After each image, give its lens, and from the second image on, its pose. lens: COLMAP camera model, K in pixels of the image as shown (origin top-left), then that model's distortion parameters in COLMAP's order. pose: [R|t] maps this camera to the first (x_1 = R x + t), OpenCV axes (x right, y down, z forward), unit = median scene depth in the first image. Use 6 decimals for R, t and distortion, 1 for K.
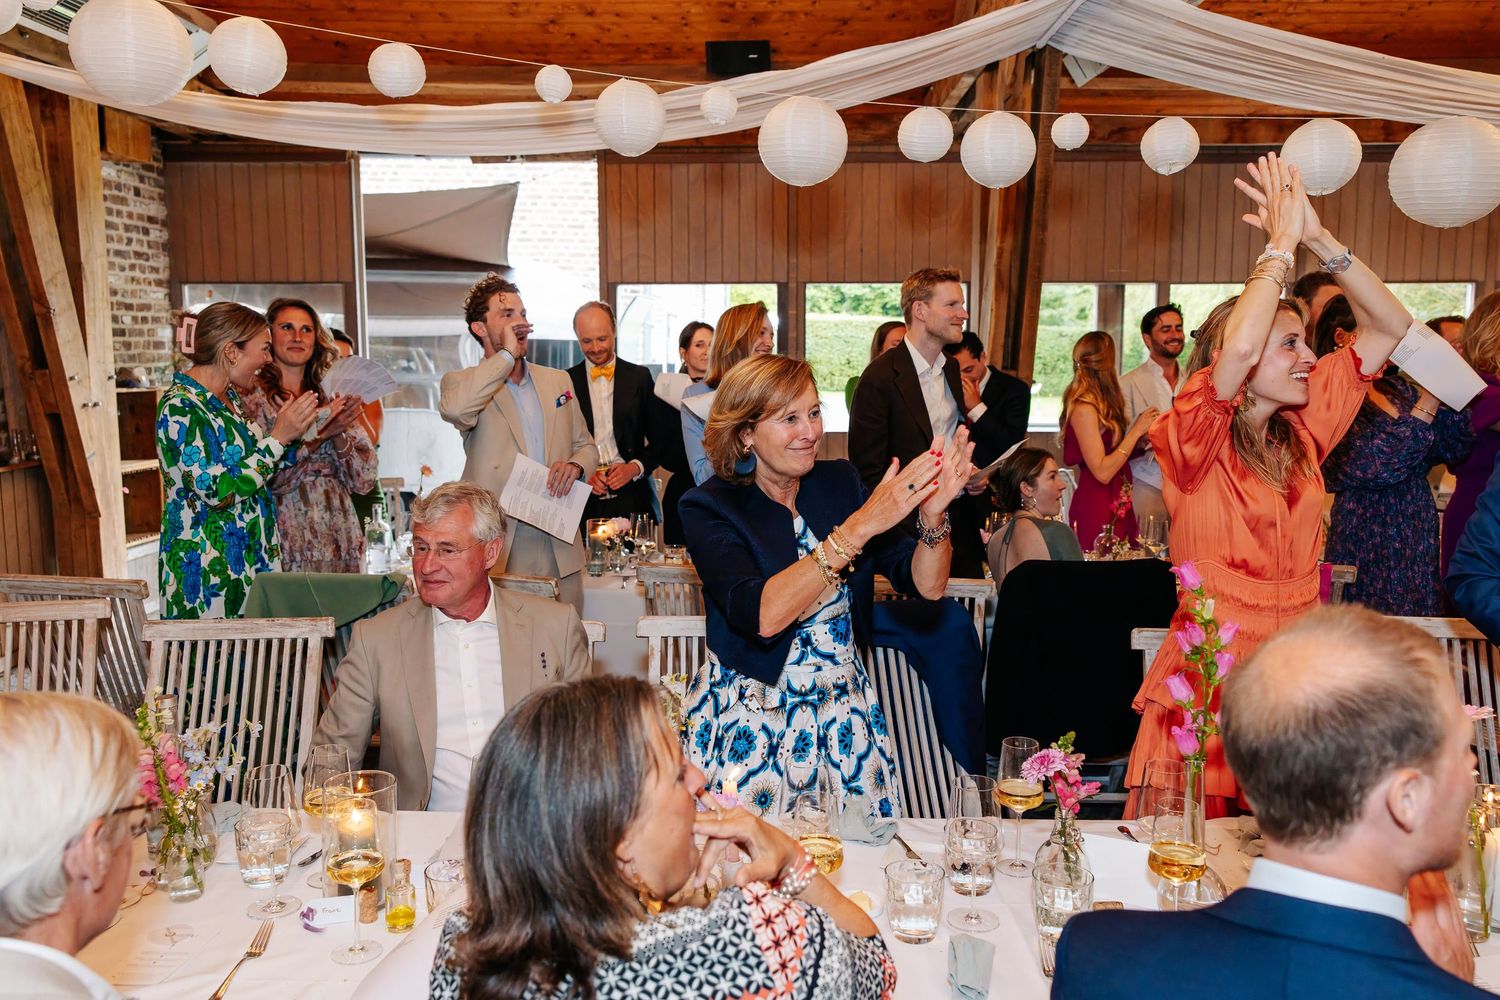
lens RADIAL K [[1172.9, 0, 757.7], [0, 1172.9, 490.2], [0, 0, 1]] dist [0.006024, 0.002413]
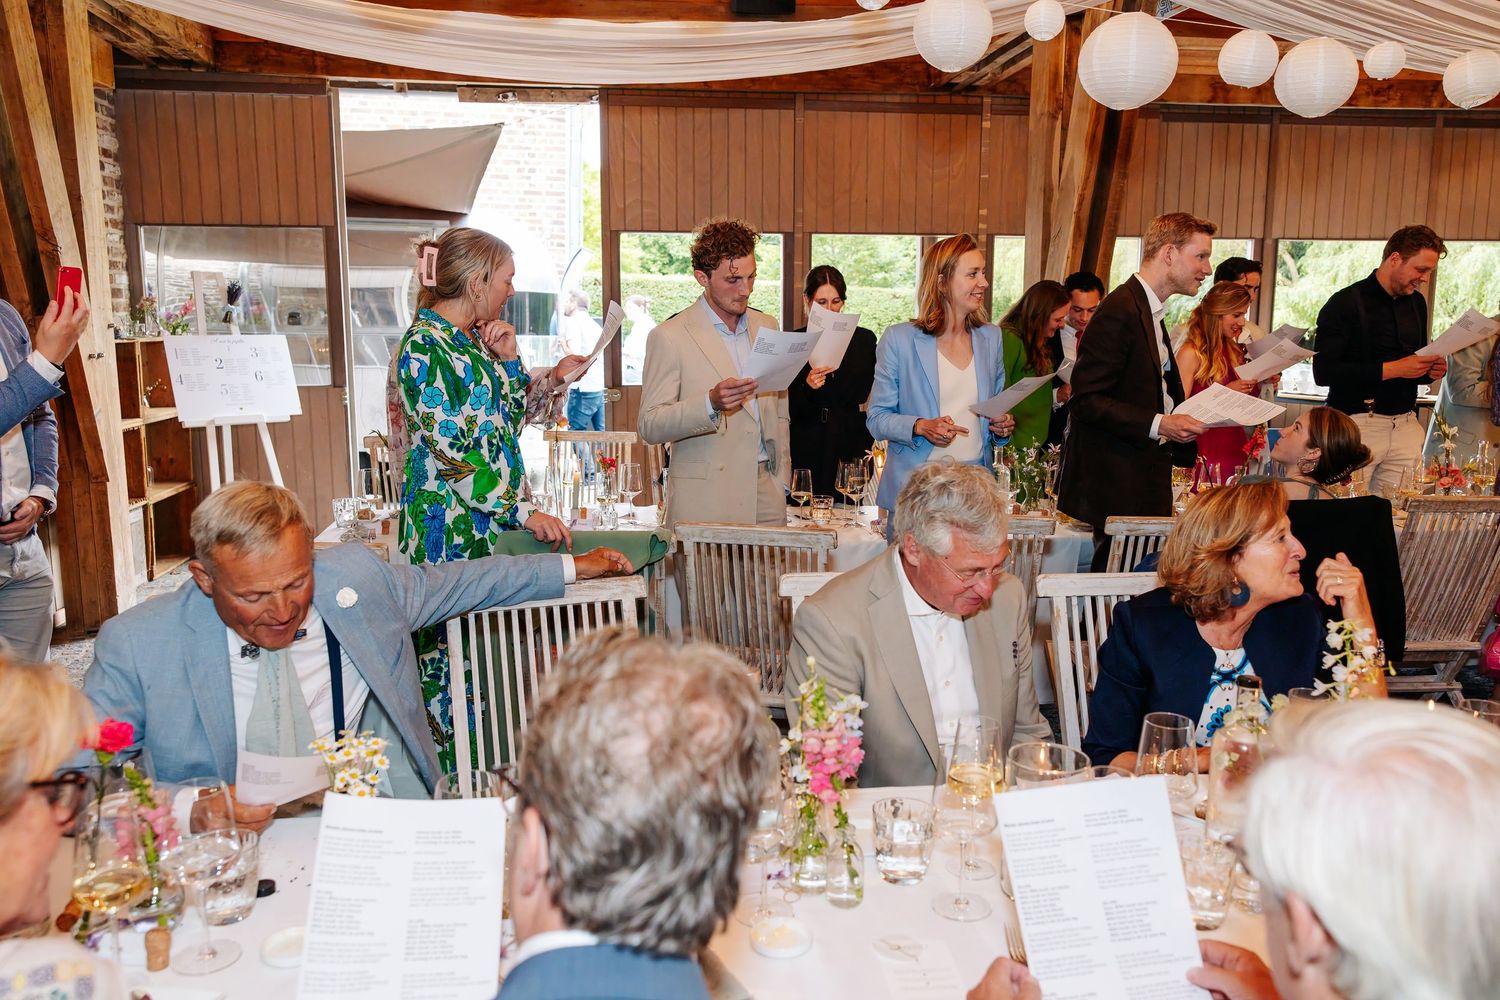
lens RADIAL K [[1172.9, 0, 786.4], [0, 1172.9, 475.3], [0, 0, 1]] dist [0.006024, 0.002413]
pose [[0.989279, -0.017361, 0.145003, -0.136144], [0.014441, 0.999672, 0.021169, 0.004774], [-0.145323, -0.018848, 0.989205, 0.031196]]
